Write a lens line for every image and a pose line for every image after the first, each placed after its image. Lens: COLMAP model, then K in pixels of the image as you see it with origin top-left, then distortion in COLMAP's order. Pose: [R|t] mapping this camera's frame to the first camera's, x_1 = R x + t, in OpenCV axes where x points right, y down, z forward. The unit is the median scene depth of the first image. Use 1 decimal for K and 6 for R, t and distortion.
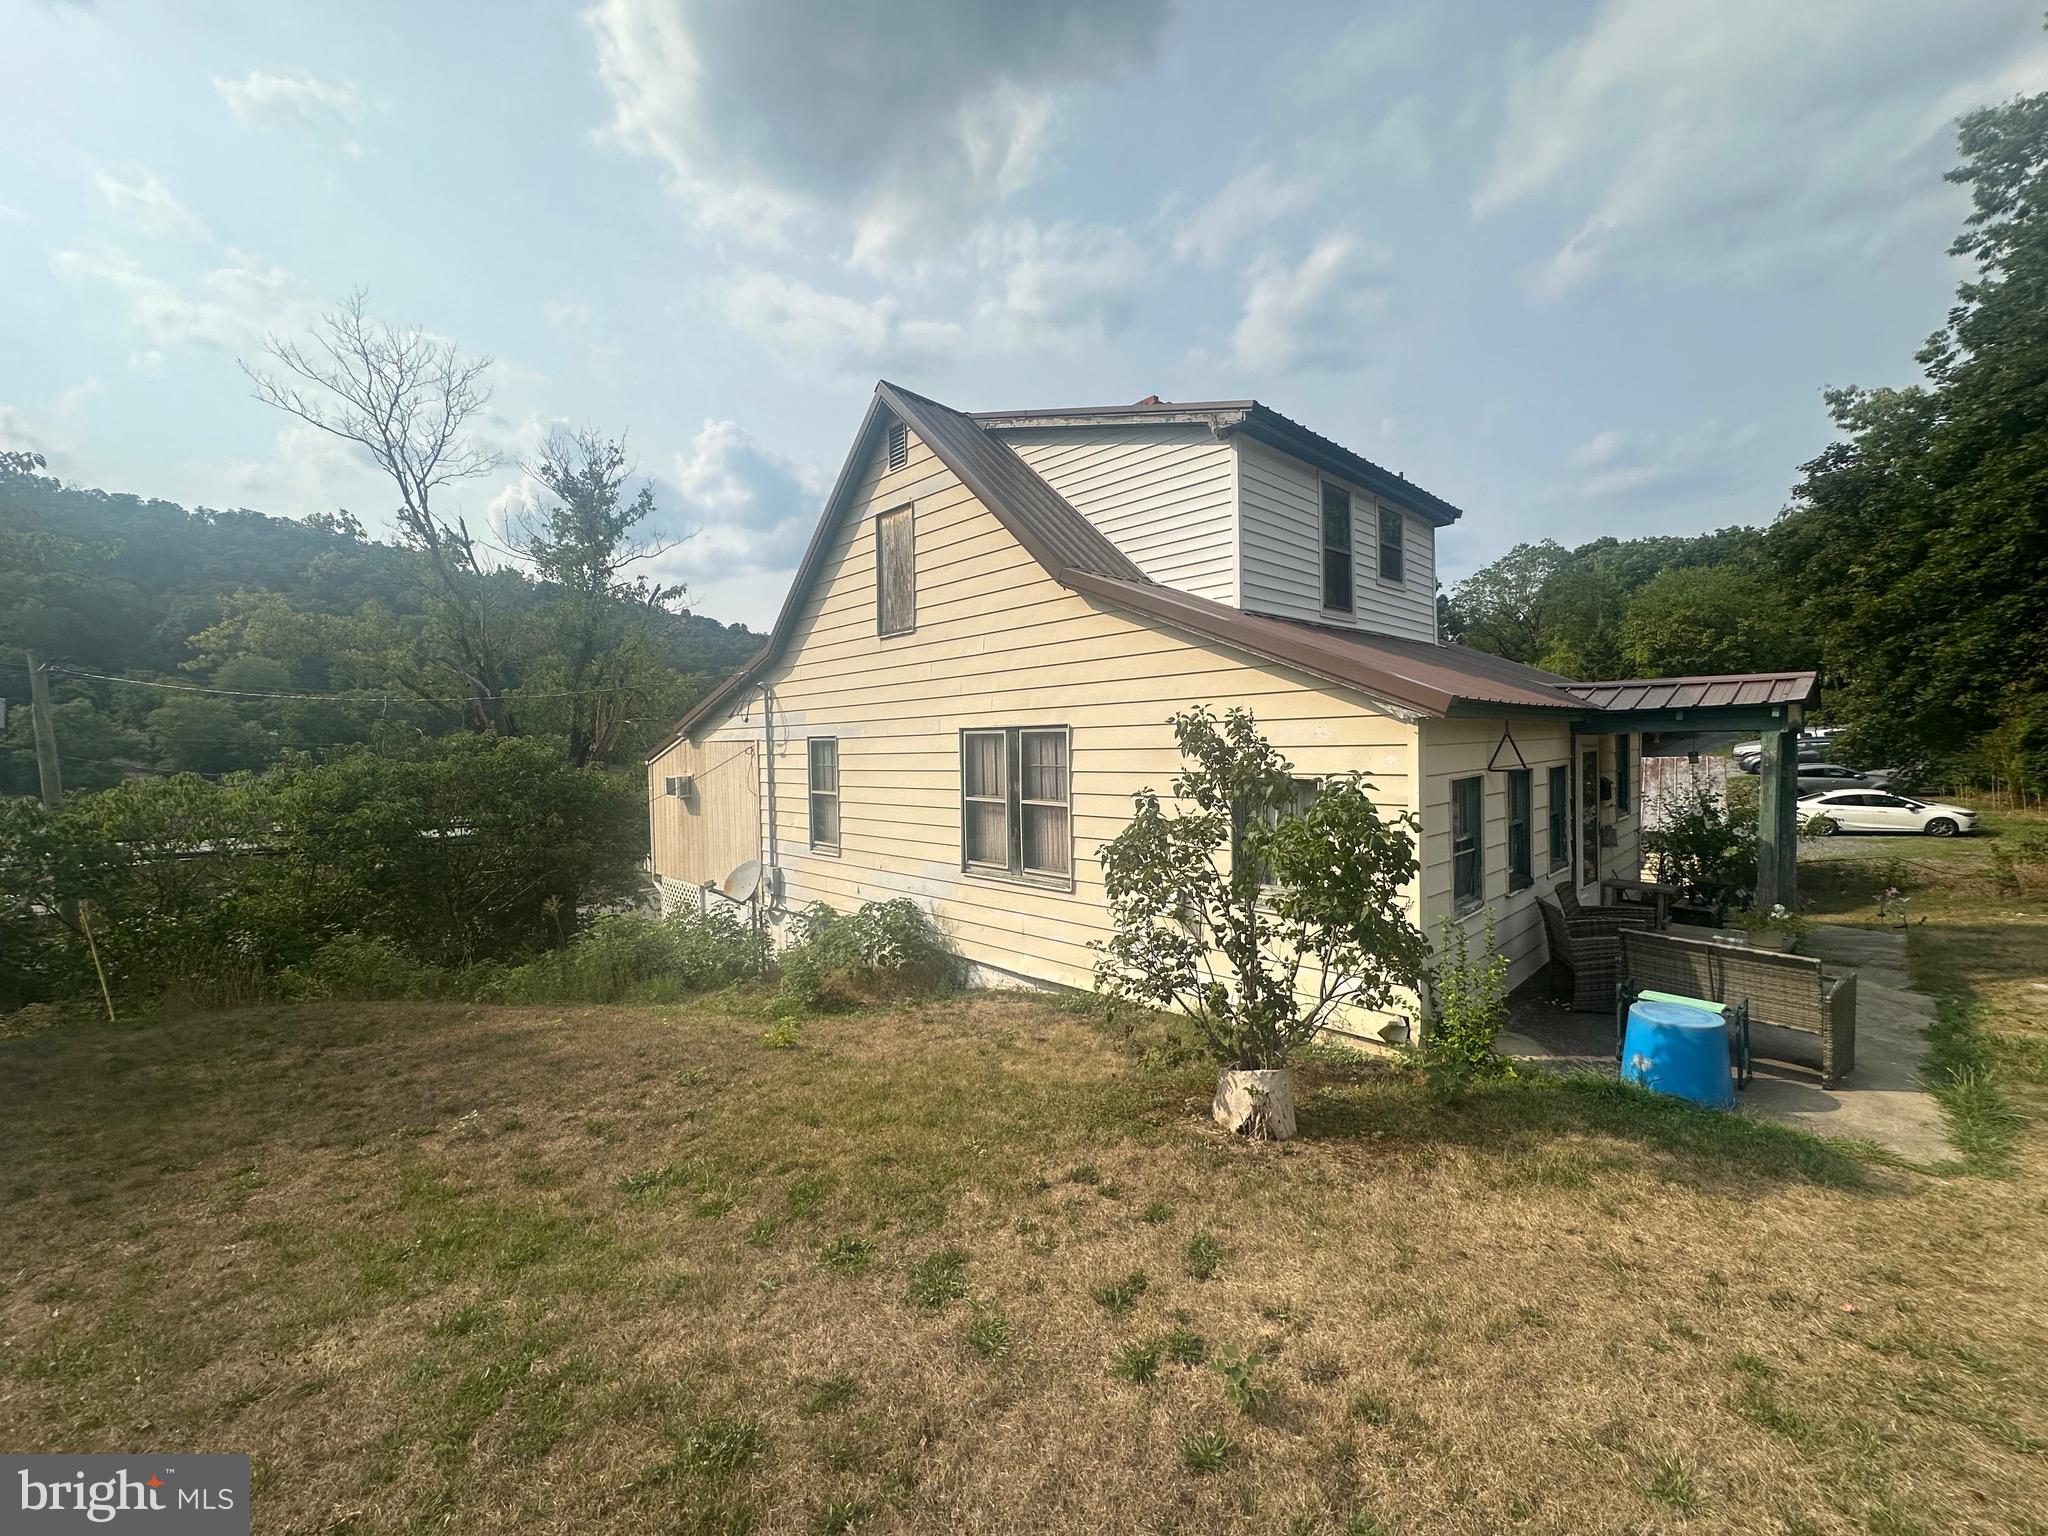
lens RADIAL K [[818.3, 0, 1024.0], [0, 818.3, 768.0], [0, 0, 1]] dist [-0.007932, 0.002290]
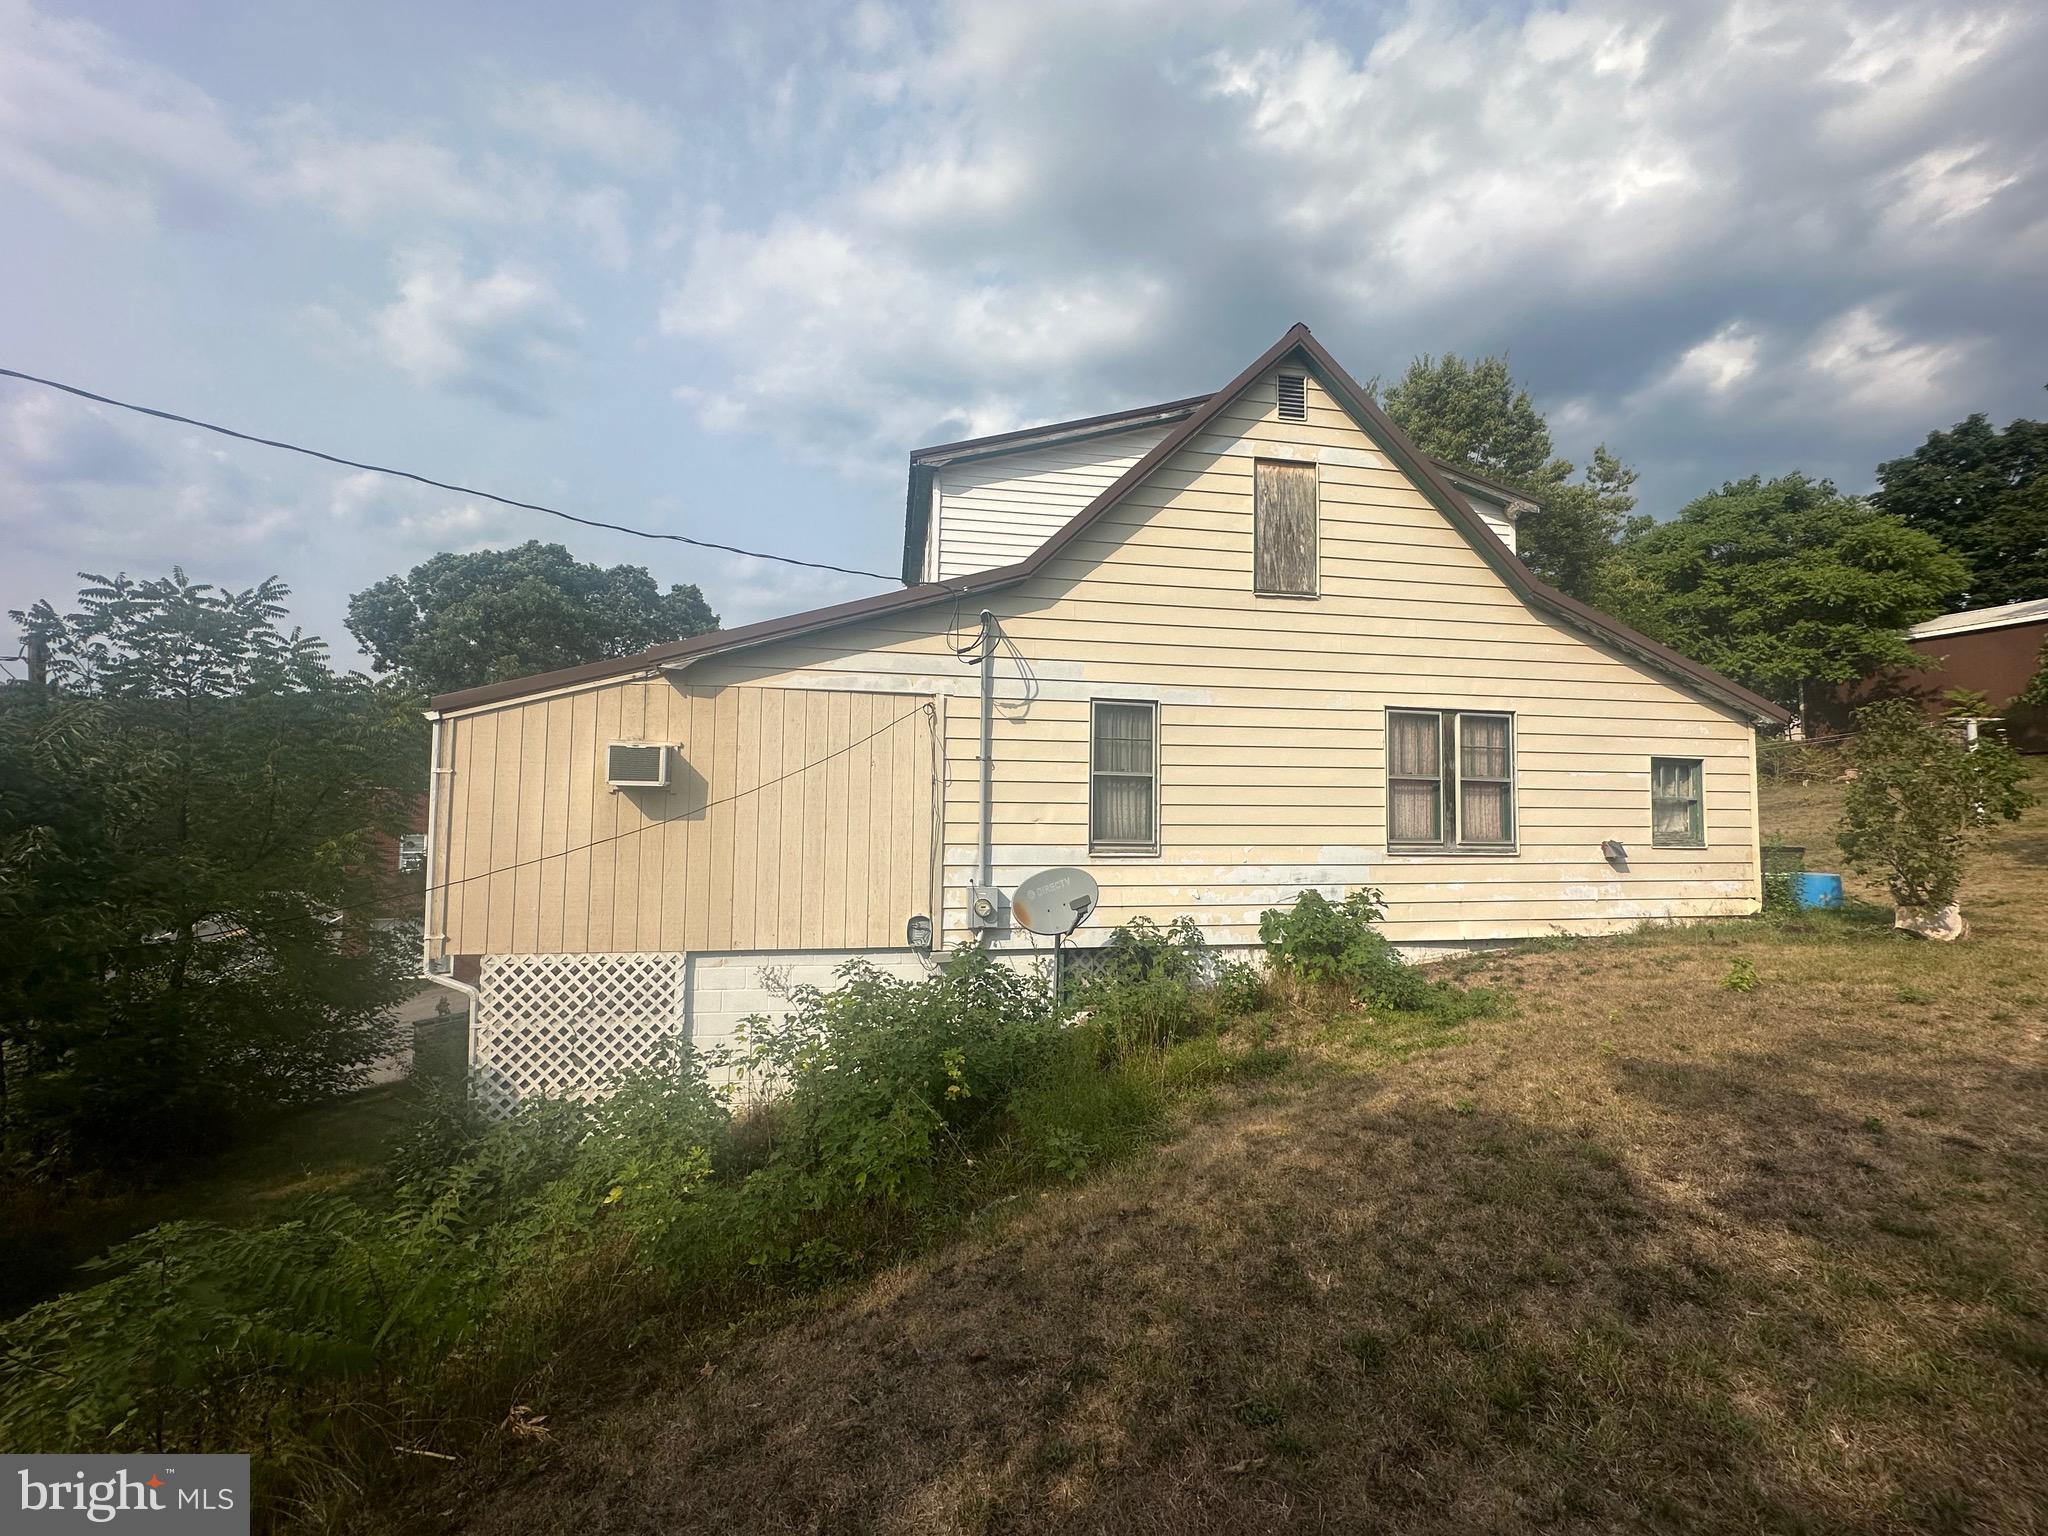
lens RADIAL K [[818.3, 0, 1024.0], [0, 818.3, 768.0], [0, 0, 1]] dist [-0.007932, 0.002290]
pose [[0.566978, 0.069962, 0.820756, -1.012055], [0.001518, 0.996296, -0.085974, 0.099143], [-0.823731, 0.049991, 0.564772, 0.717226]]
